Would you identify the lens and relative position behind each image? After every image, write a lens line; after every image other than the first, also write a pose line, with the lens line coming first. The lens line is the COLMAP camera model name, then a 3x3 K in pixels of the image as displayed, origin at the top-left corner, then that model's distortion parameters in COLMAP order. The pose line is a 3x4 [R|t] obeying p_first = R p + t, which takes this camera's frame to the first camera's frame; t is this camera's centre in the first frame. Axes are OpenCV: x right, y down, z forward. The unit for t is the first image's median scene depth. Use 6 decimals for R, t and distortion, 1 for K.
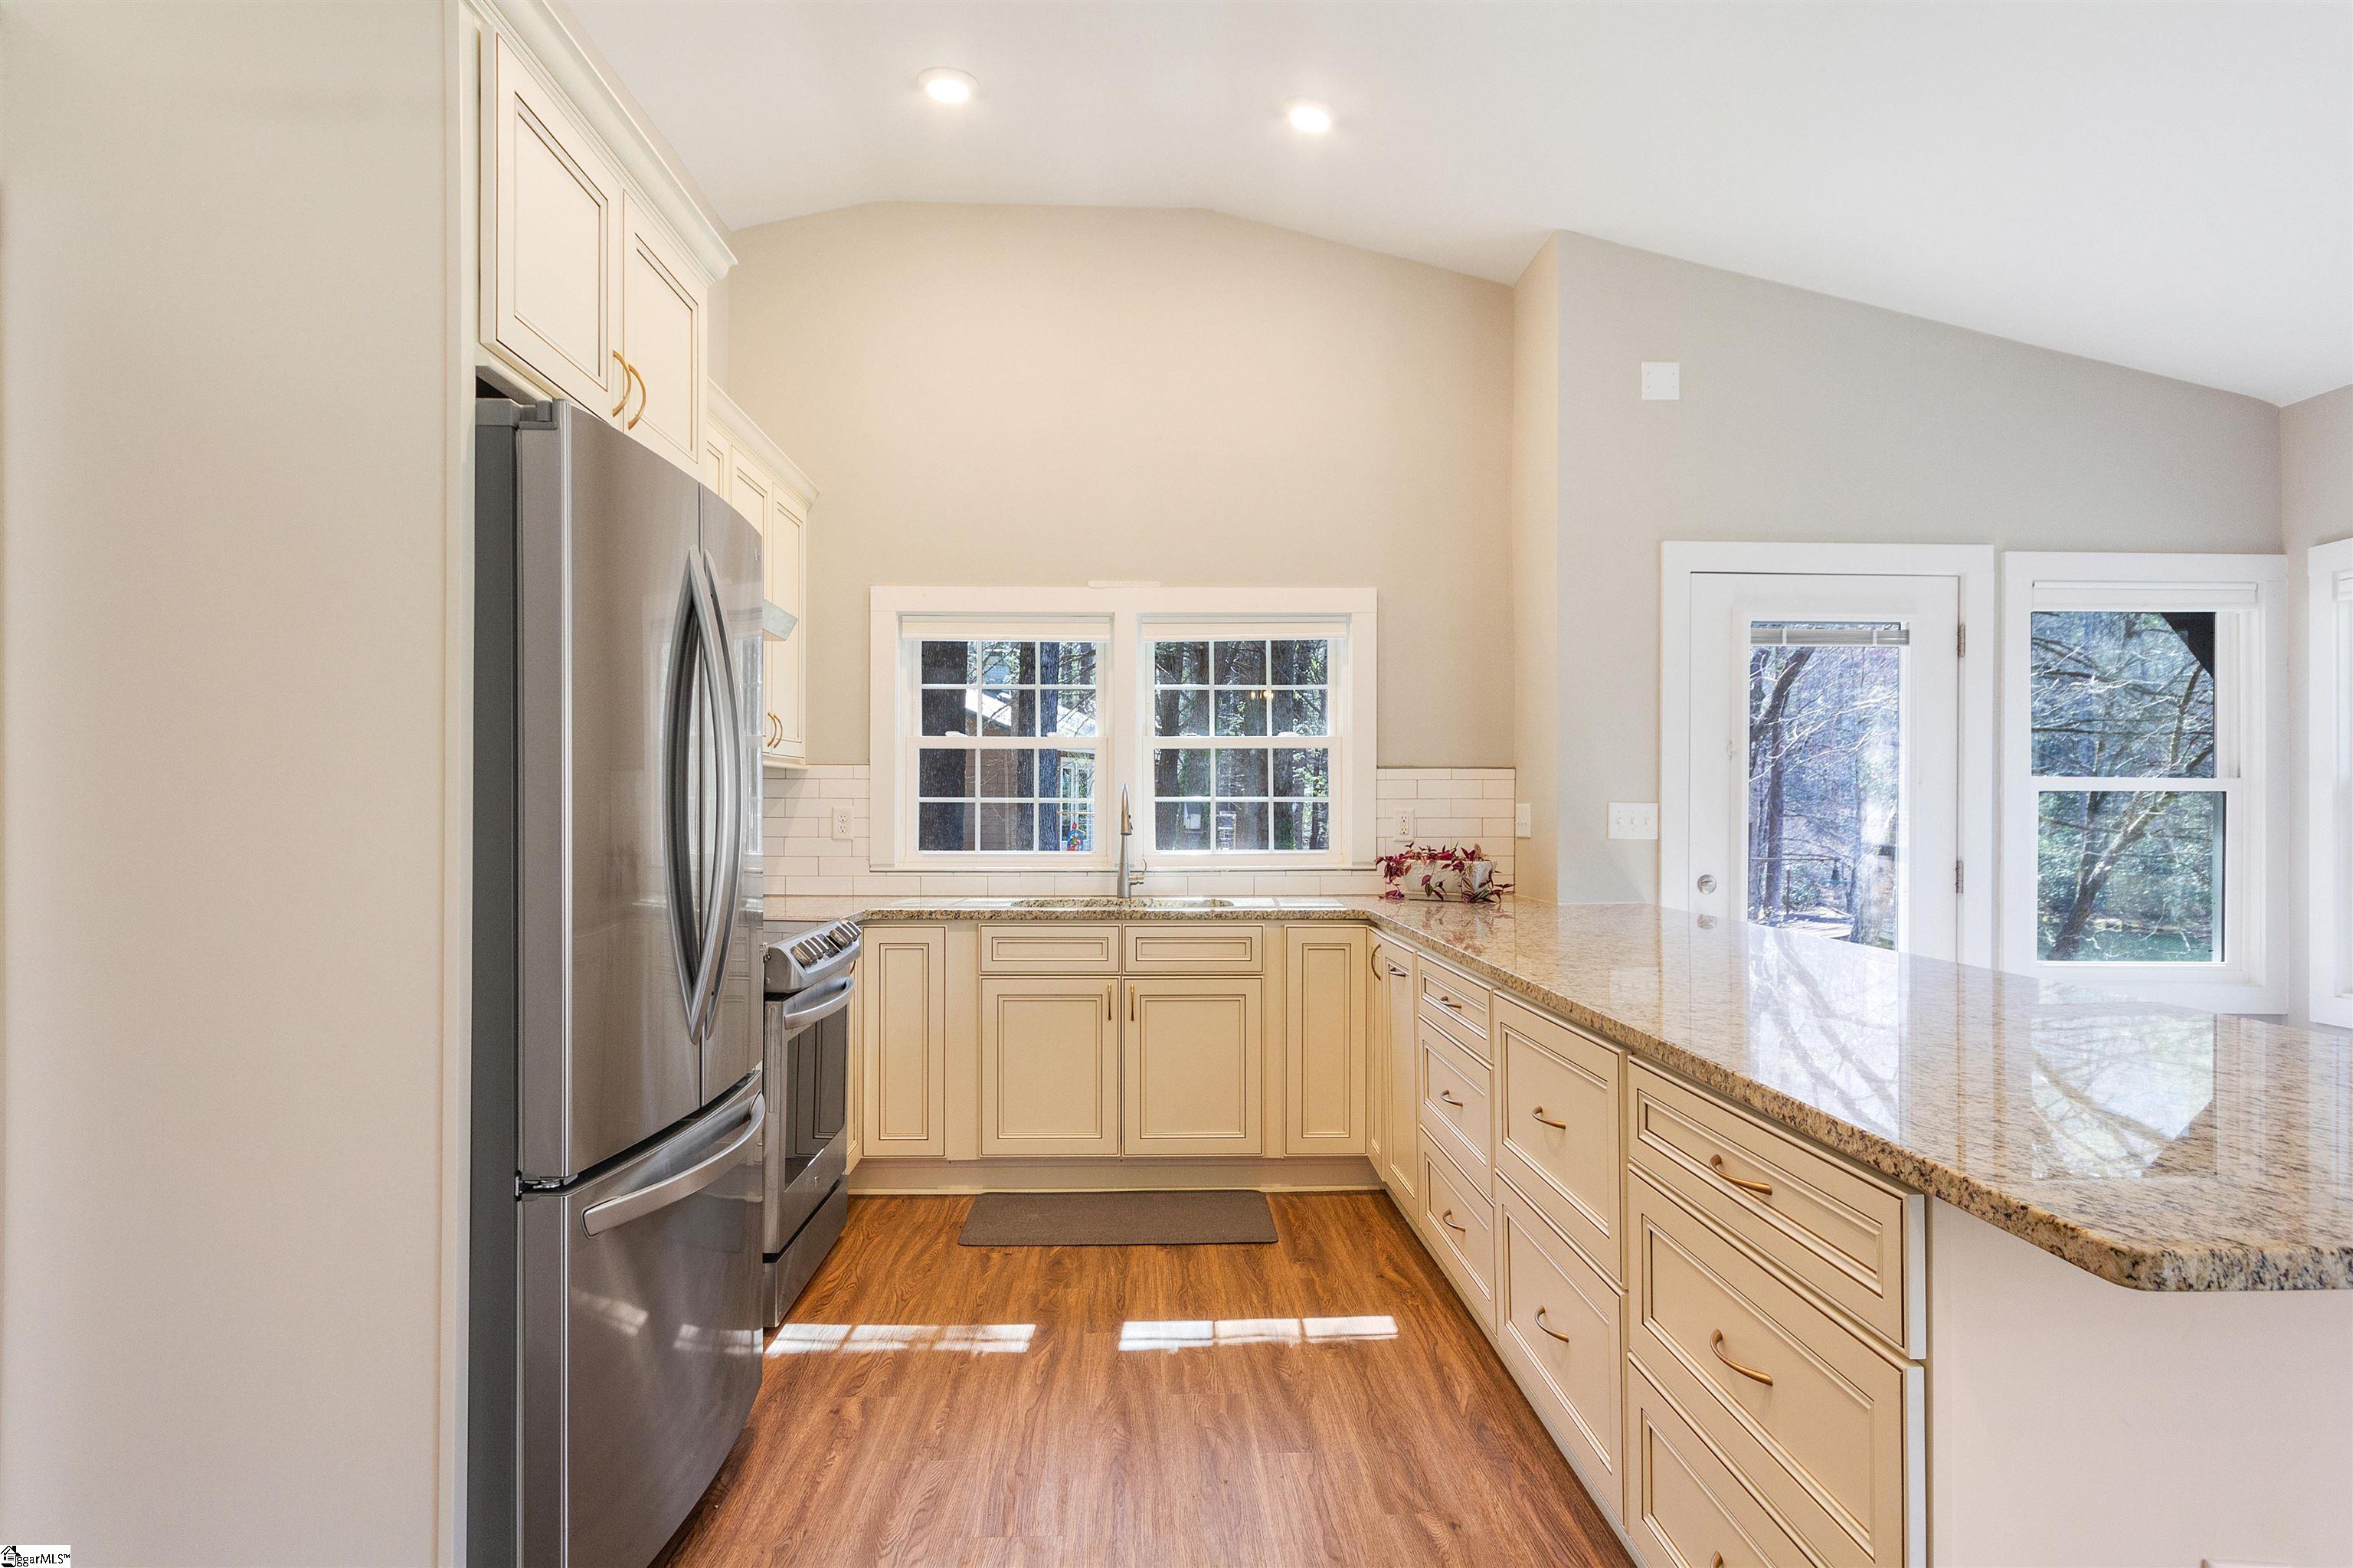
lens RADIAL K [[1362.8, 0, 1177.8], [0, 1362.8, 806.8], [0, 0, 1]] dist [0.052499, 0.001007]
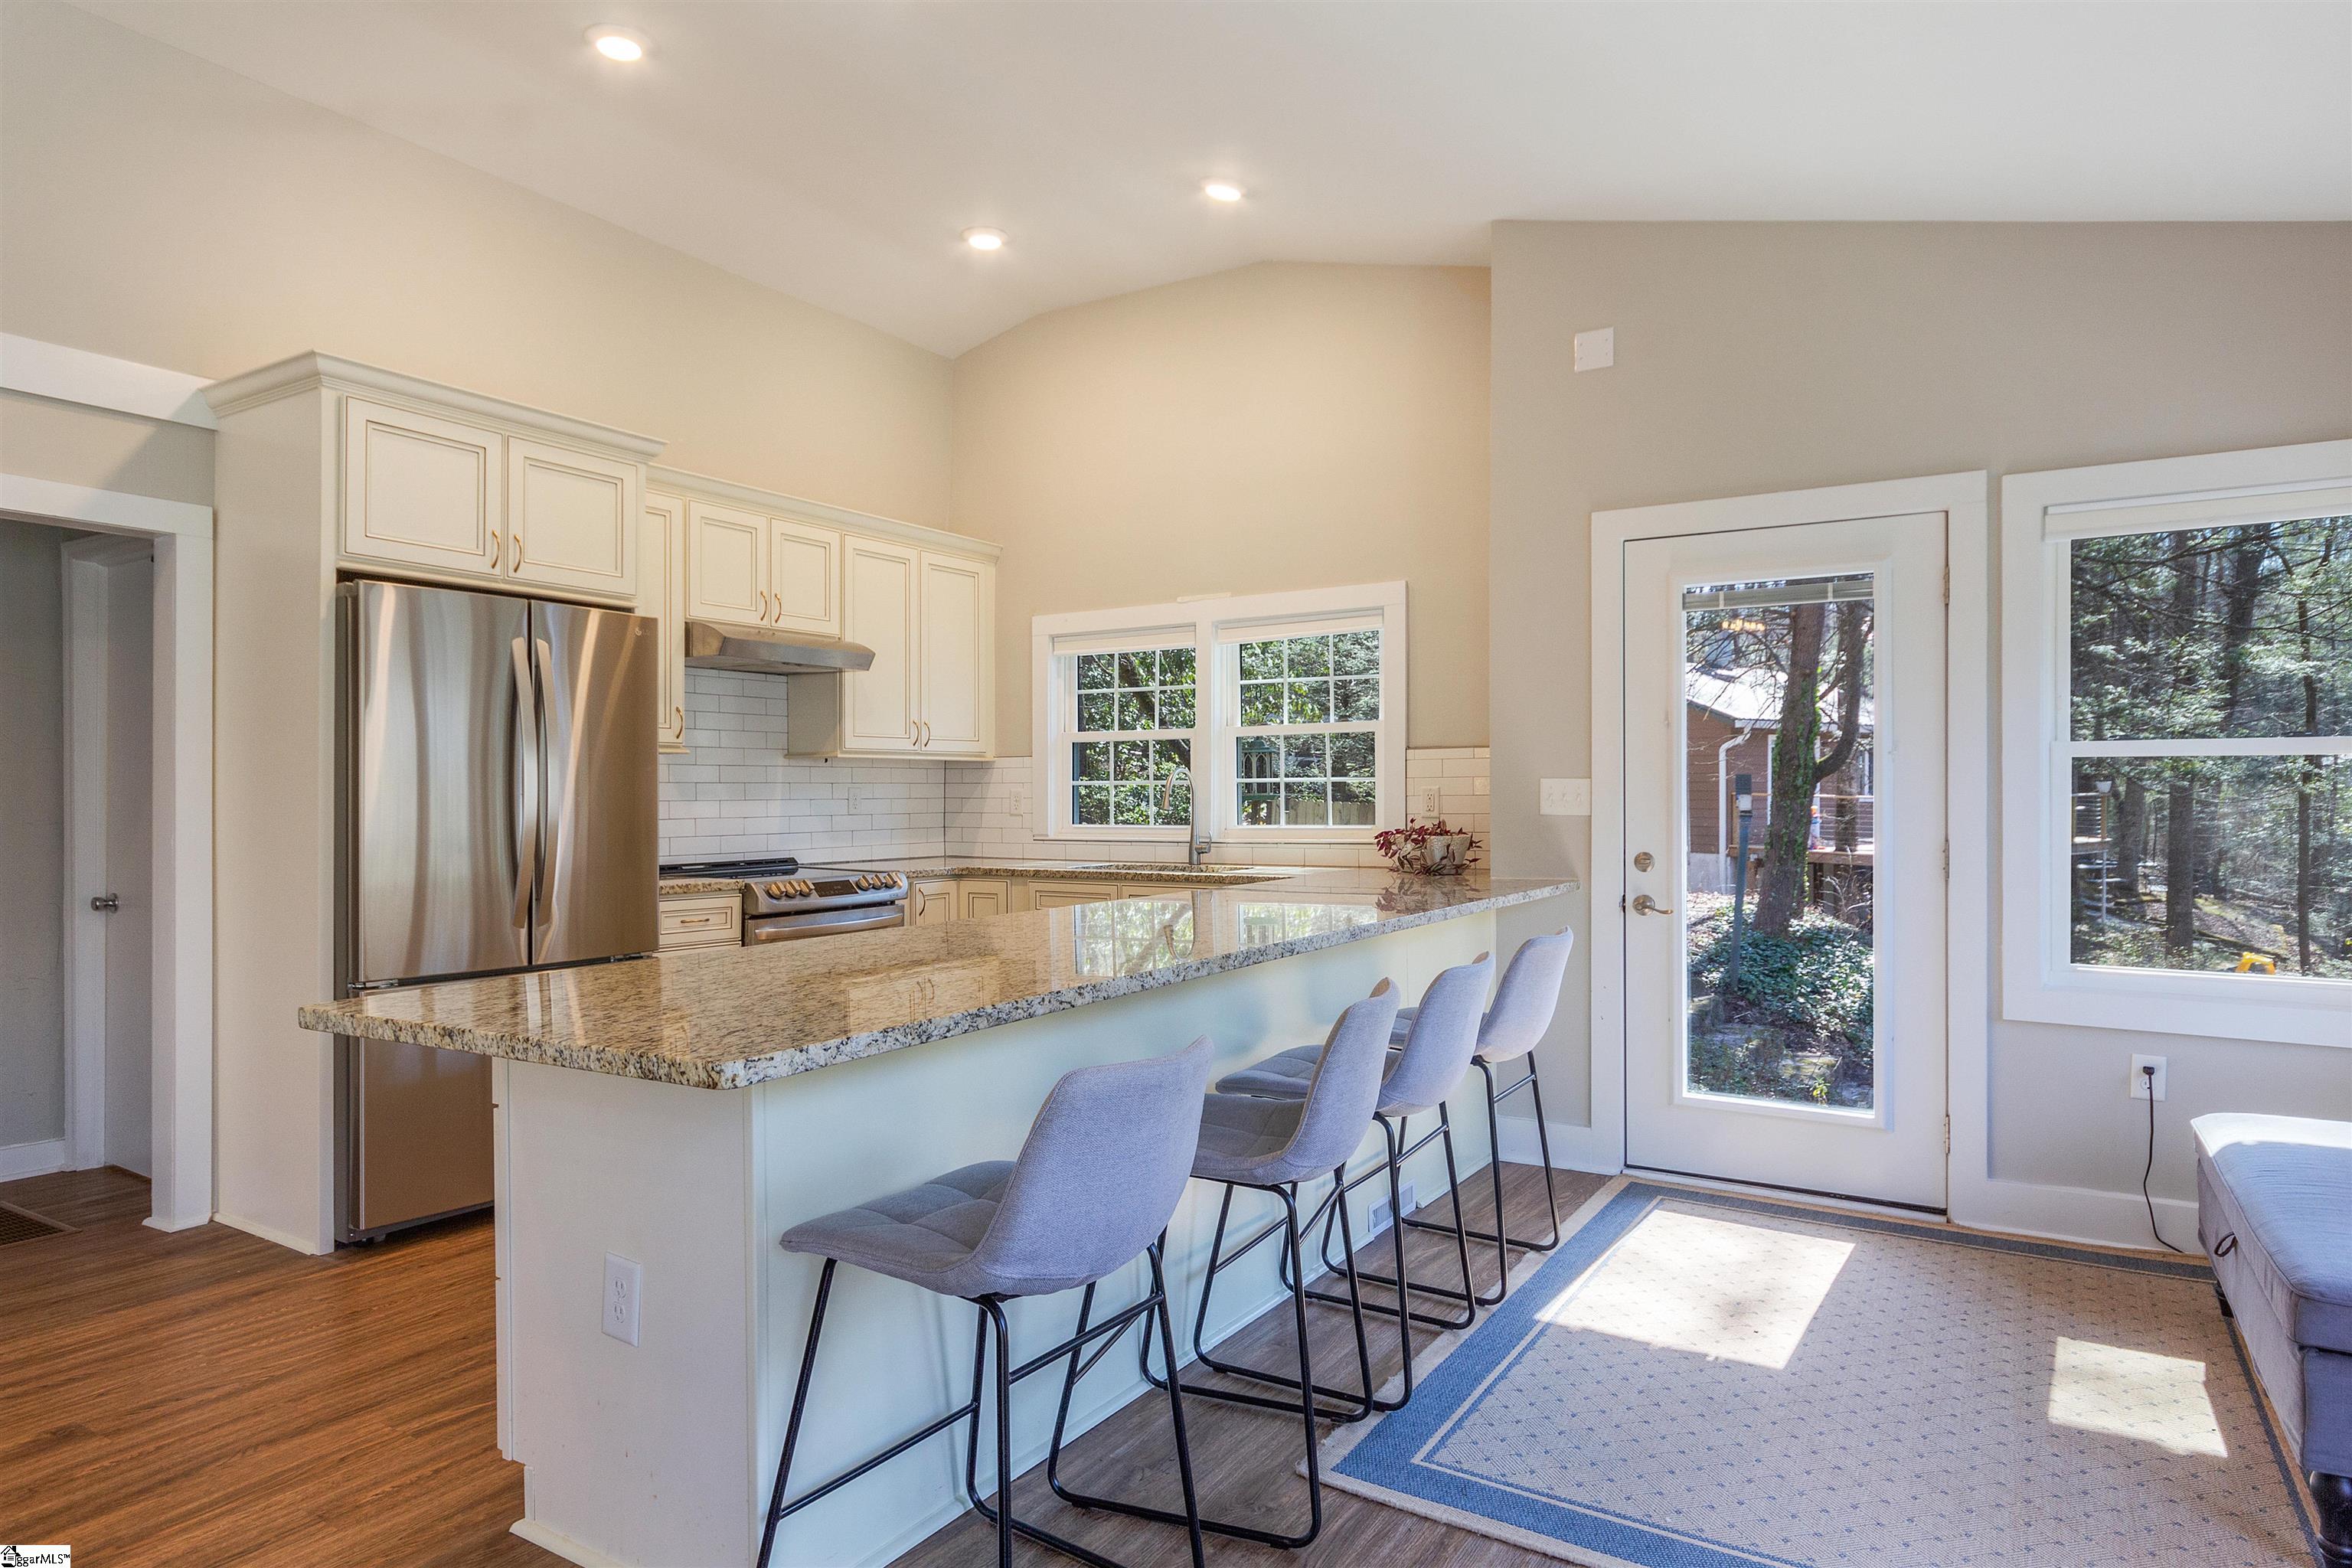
lens RADIAL K [[1362.2, 0, 1181.9], [0, 1362.2, 798.8], [0, 0, 1]] dist [0.052499, 0.001007]
pose [[0.831030, -0.004893, -0.556206, 0.627319], [0.010203, 0.999927, 0.006449, 0.002388], [0.556134, -0.011034, 0.831019, 0.015748]]
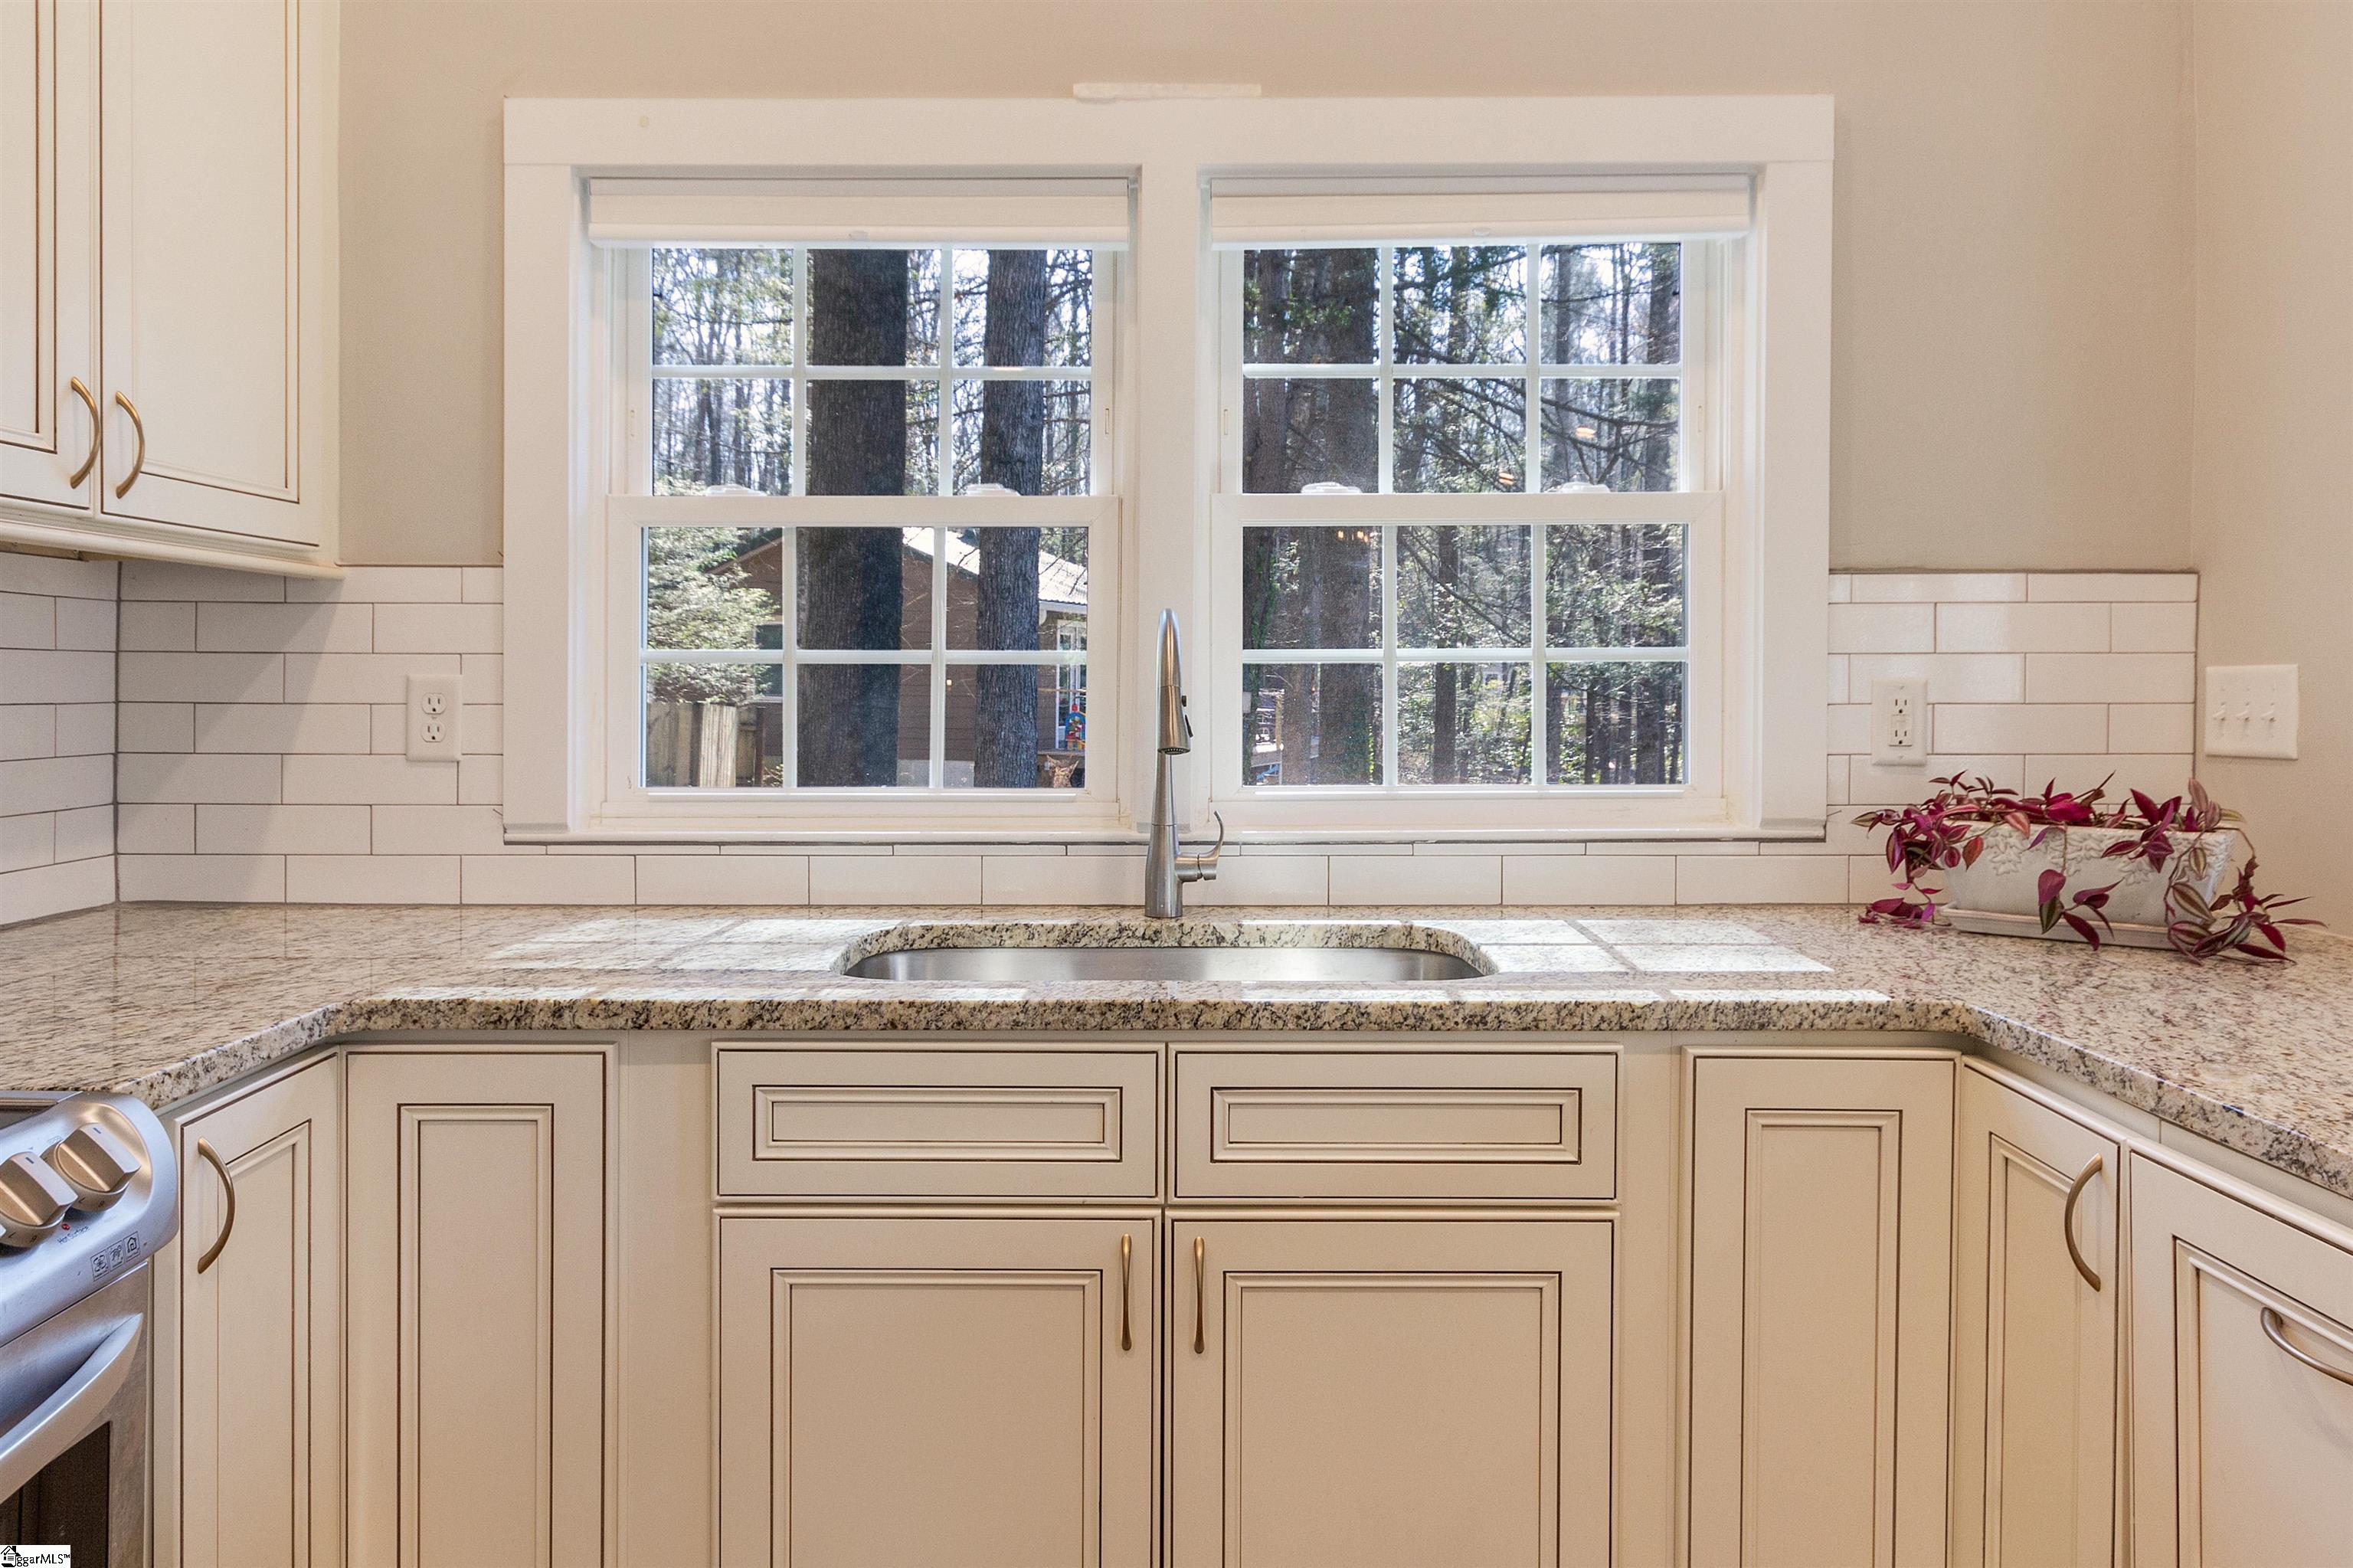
lens RADIAL K [[1588.6, 0, 1157.4], [0, 1588.6, 696.8], [0, 0, 1]] dist [0.008417, -0.000293]
pose [[0.999512, -0.000916, -0.031228, -0.028784], [0.001187, 0.999962, 0.008662, 0.002704], [0.031219, -0.008695, 0.999475, 0.581829]]
